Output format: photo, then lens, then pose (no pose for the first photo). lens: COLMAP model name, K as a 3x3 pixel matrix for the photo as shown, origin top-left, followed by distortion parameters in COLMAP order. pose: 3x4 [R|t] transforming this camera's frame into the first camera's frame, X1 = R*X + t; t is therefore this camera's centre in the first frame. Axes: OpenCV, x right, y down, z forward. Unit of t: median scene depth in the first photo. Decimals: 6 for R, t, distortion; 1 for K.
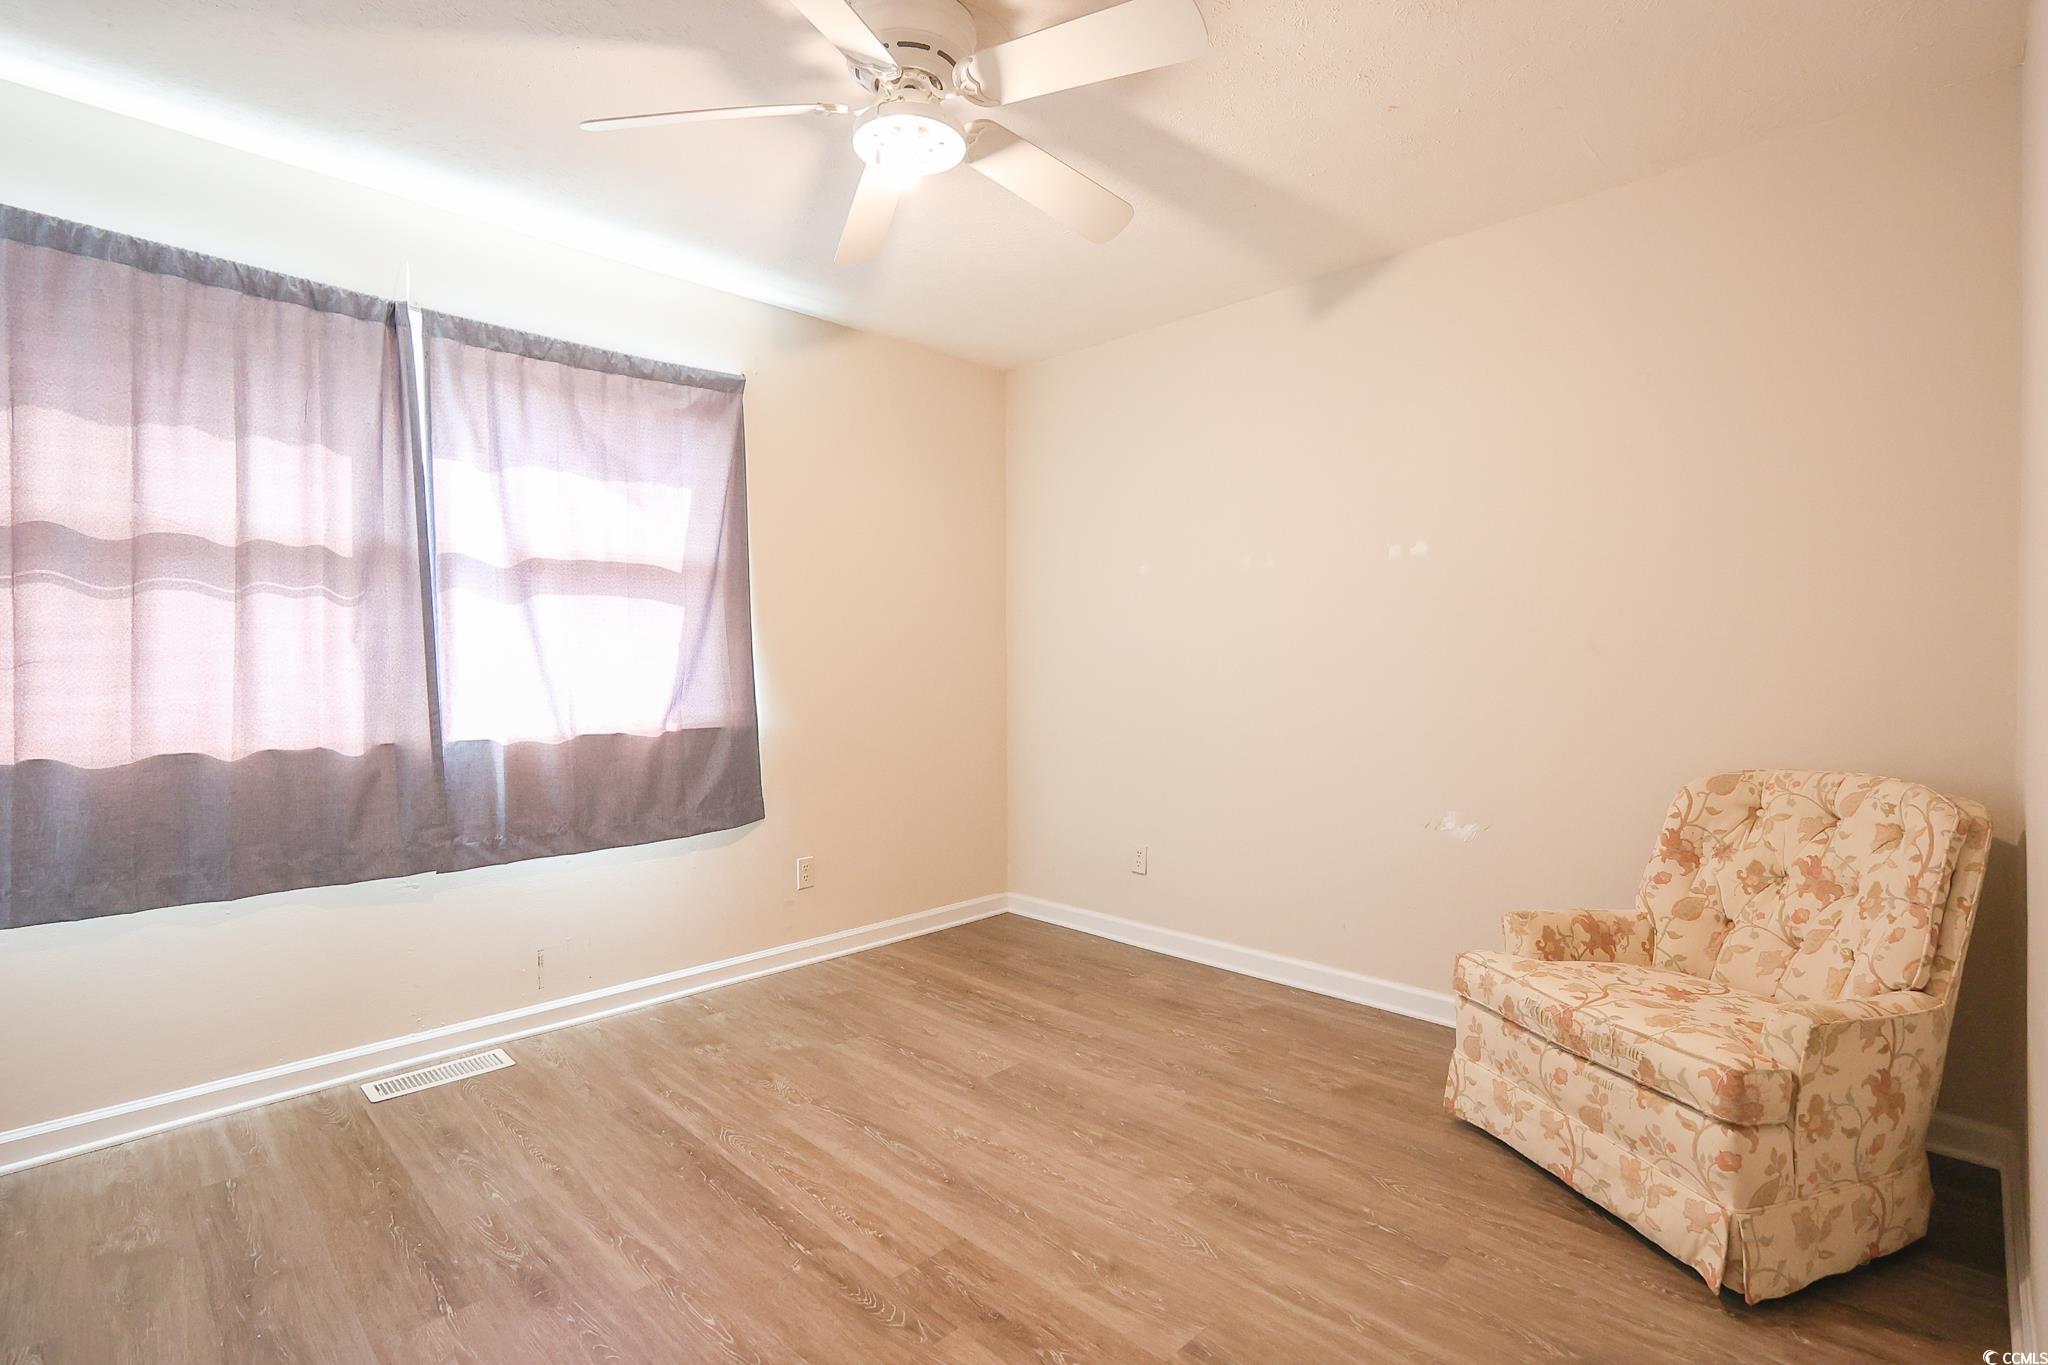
lens RADIAL K [[958.4, 0, 1028.4], [0, 958.4, 667.7], [0, 0, 1]] dist [-0.006730, 0.000514]
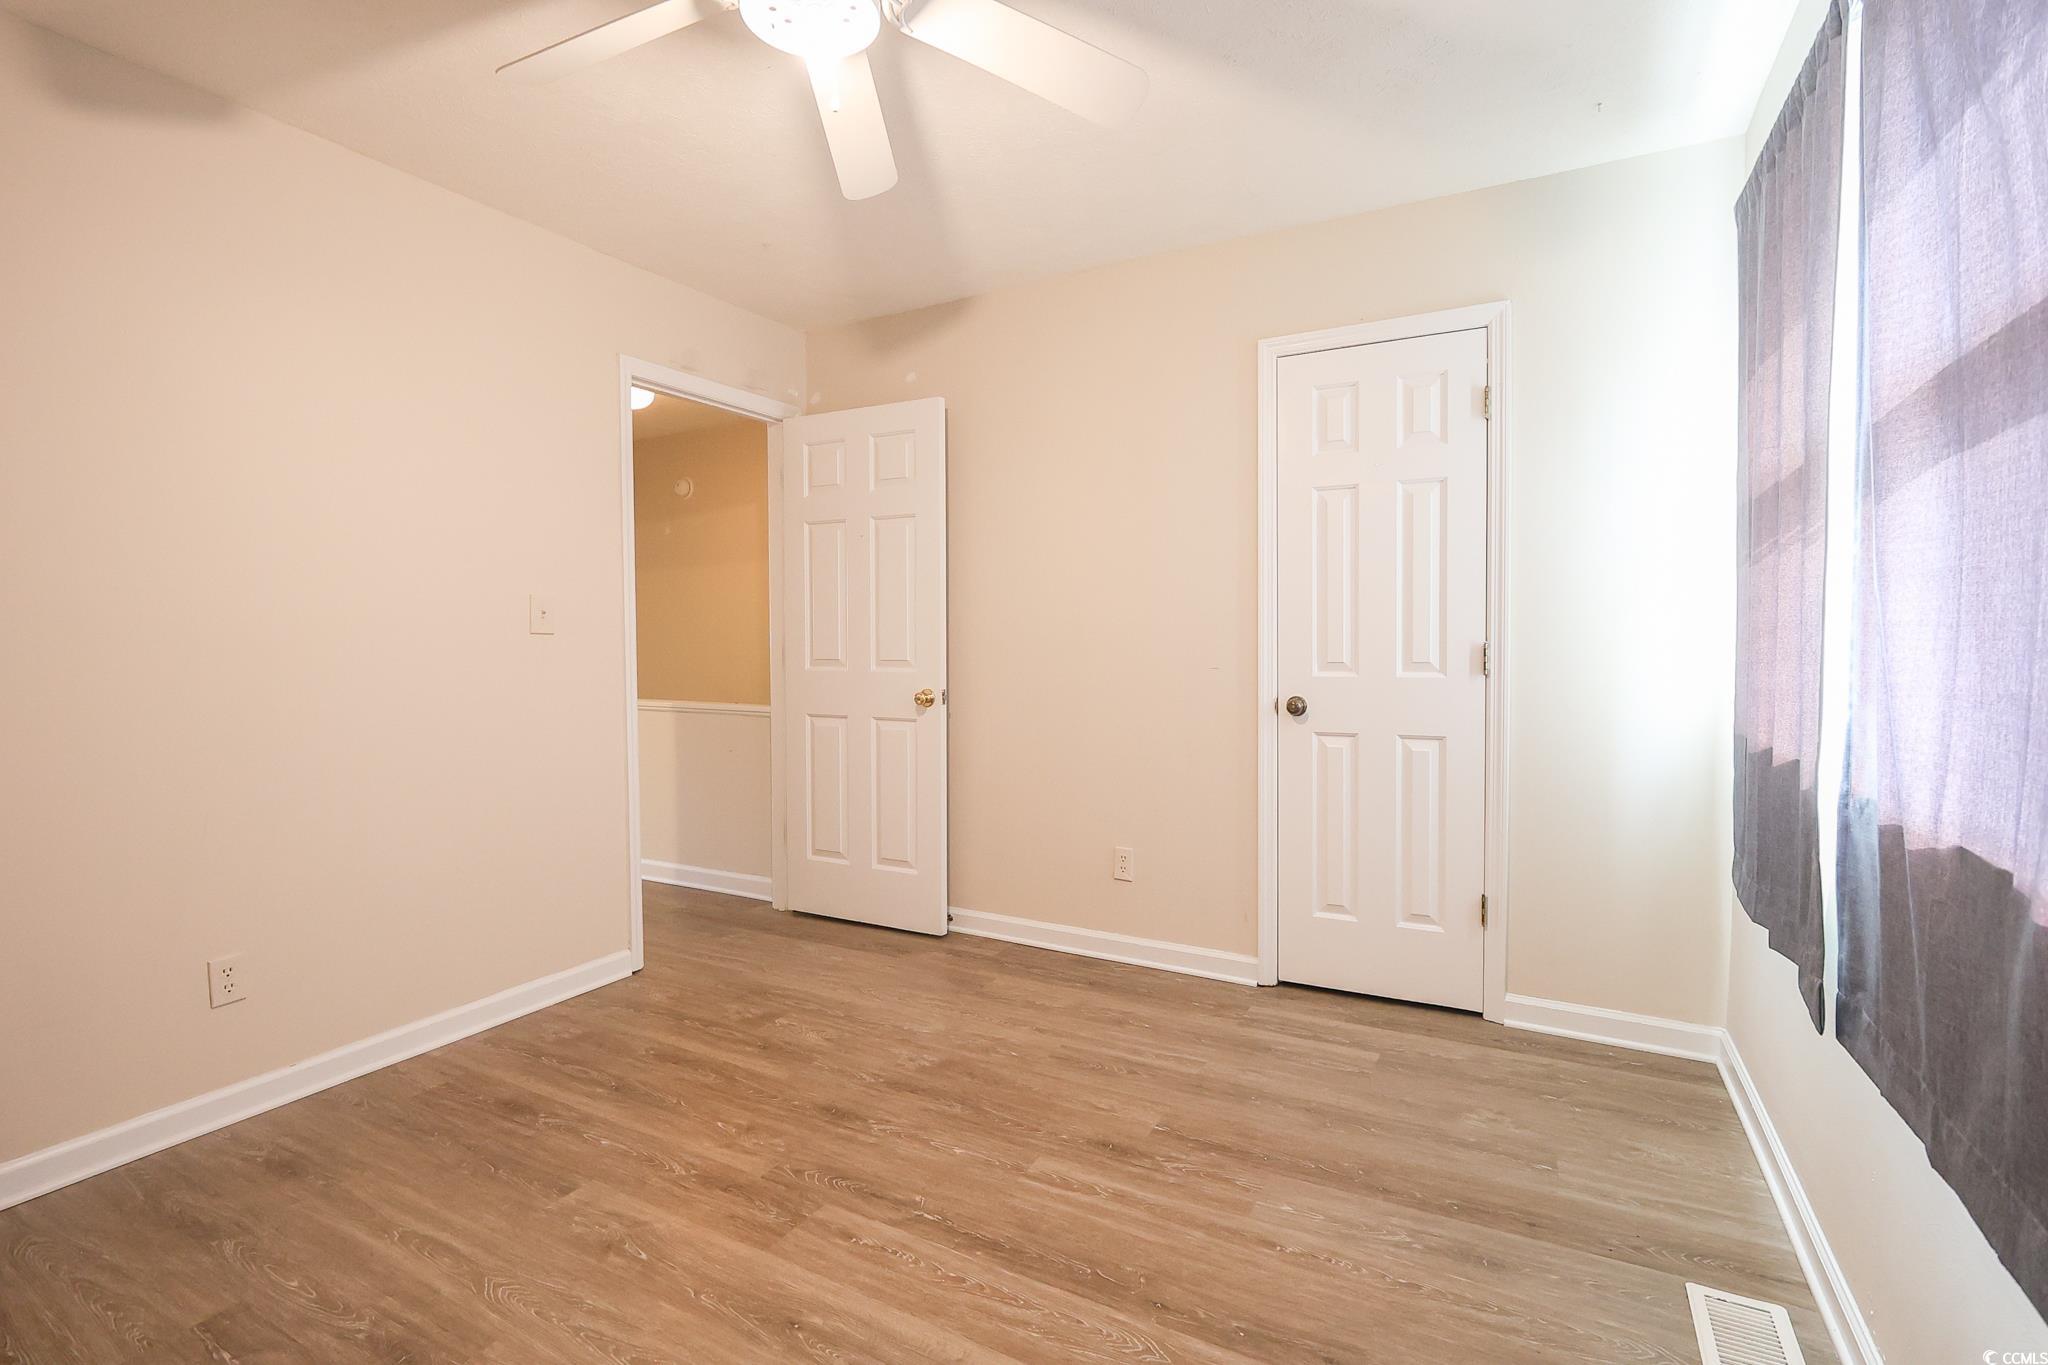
lens RADIAL K [[939.3, 0, 1025.9], [0, 939.3, 668.1], [0, 0, 1]] dist [-0.009530, 0.000662]
pose [[-0.962483, 0.018327, -0.270722, -0.054075], [0.008111, 0.999214, 0.038805, -0.013257], [0.271221, 0.035153, -0.961875, 1.369249]]
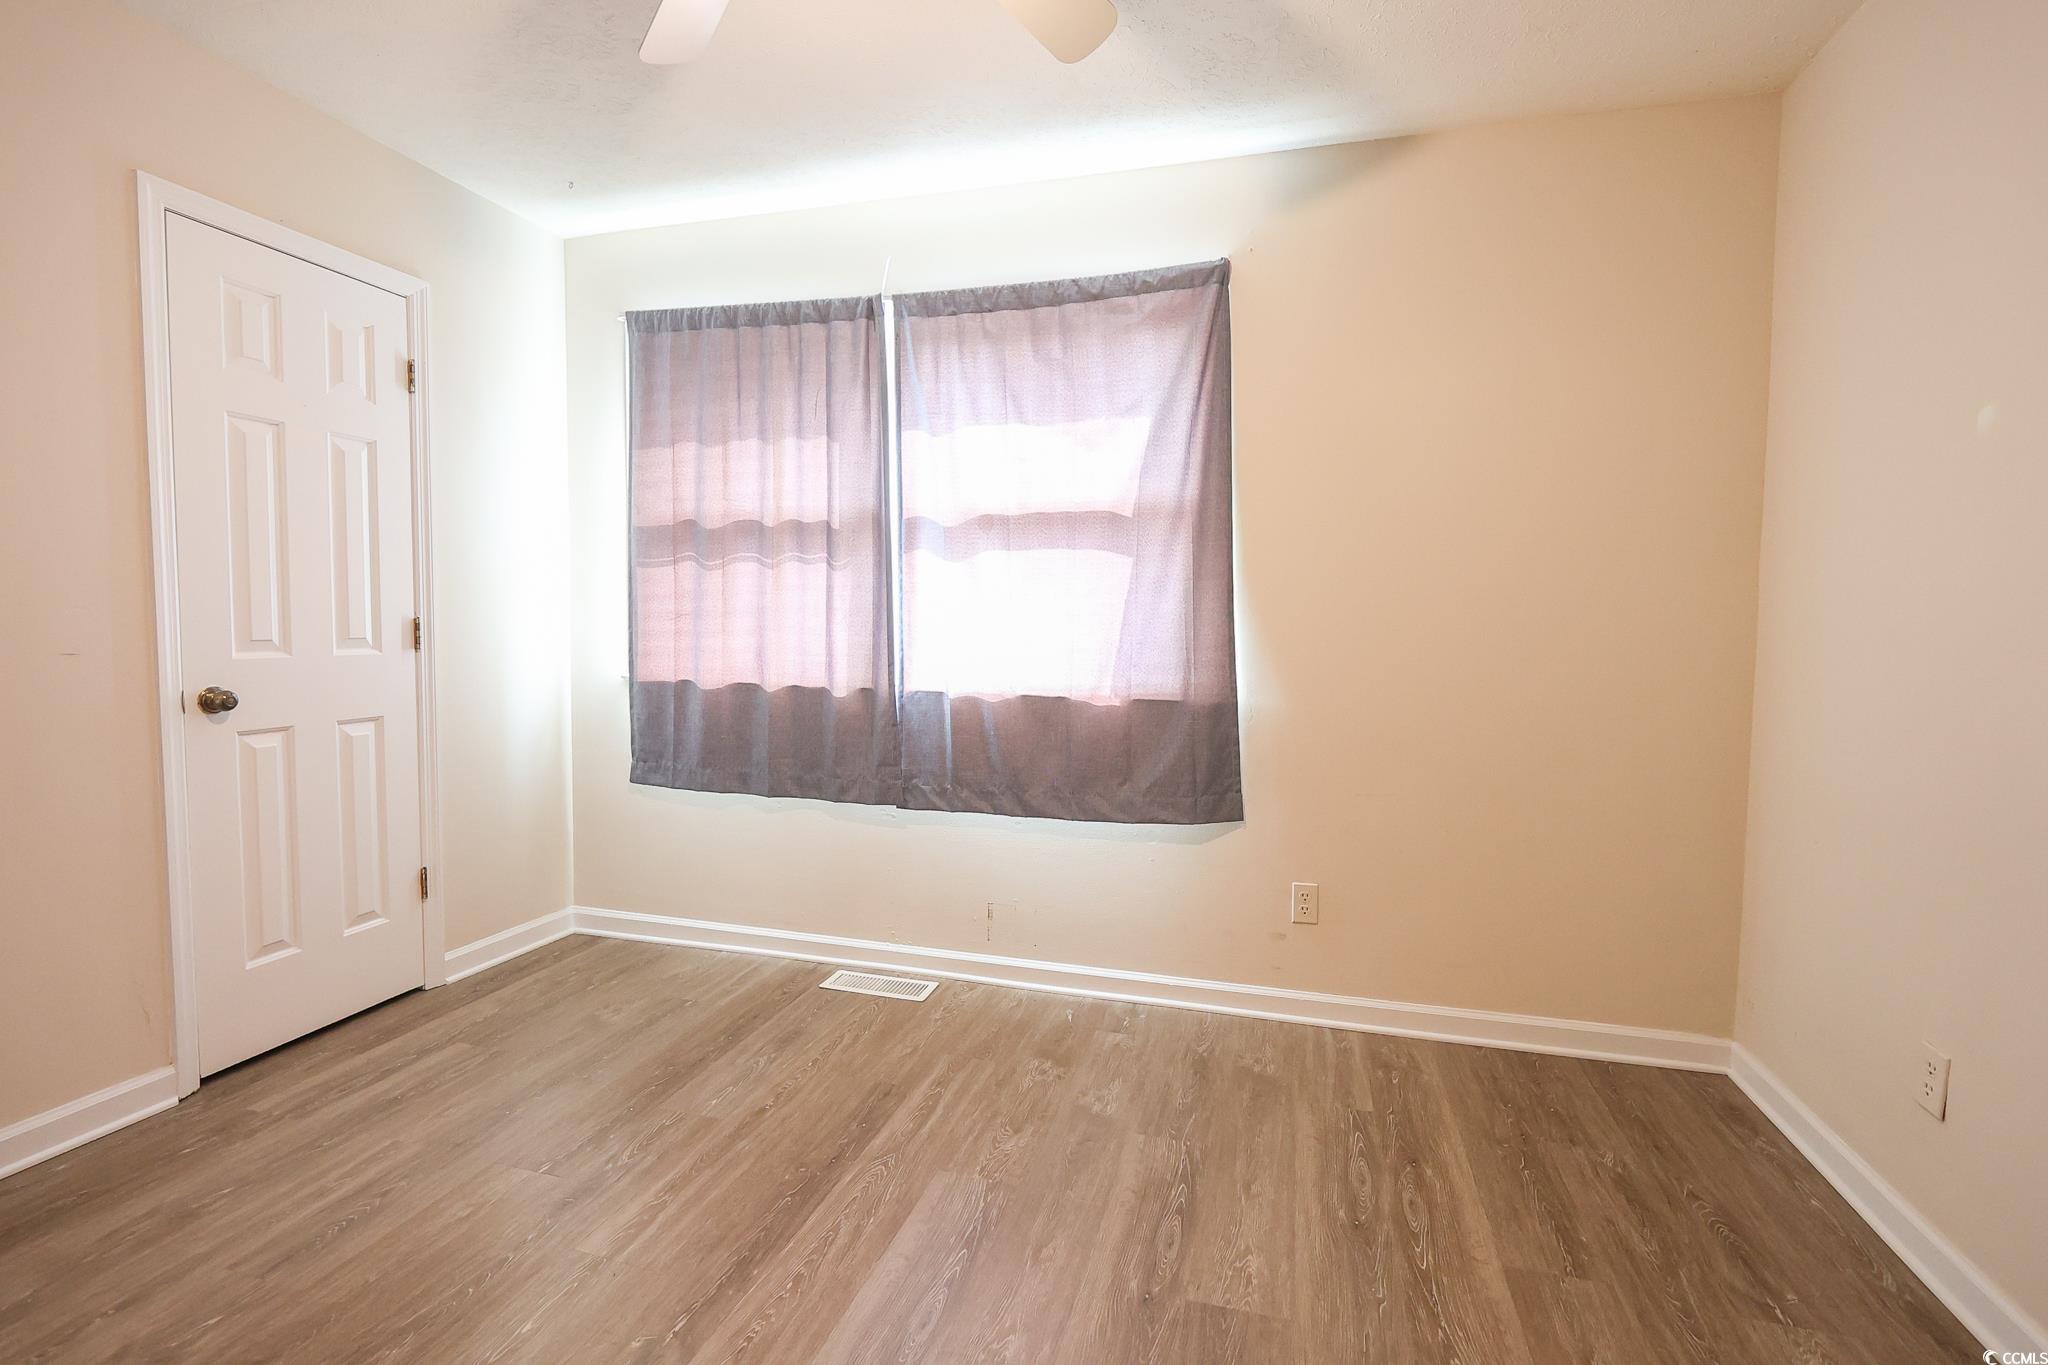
lens RADIAL K [[939.3, 0, 1025.9], [0, 939.3, 668.1], [0, 0, 1]] dist [-0.009530, 0.000662]
pose [[0.477496, 0.054426, -0.876947, 0.404428], [-0.018706, 0.998483, 0.051784, -0.006840], [0.878435, -0.008322, 0.477790, 0.612516]]
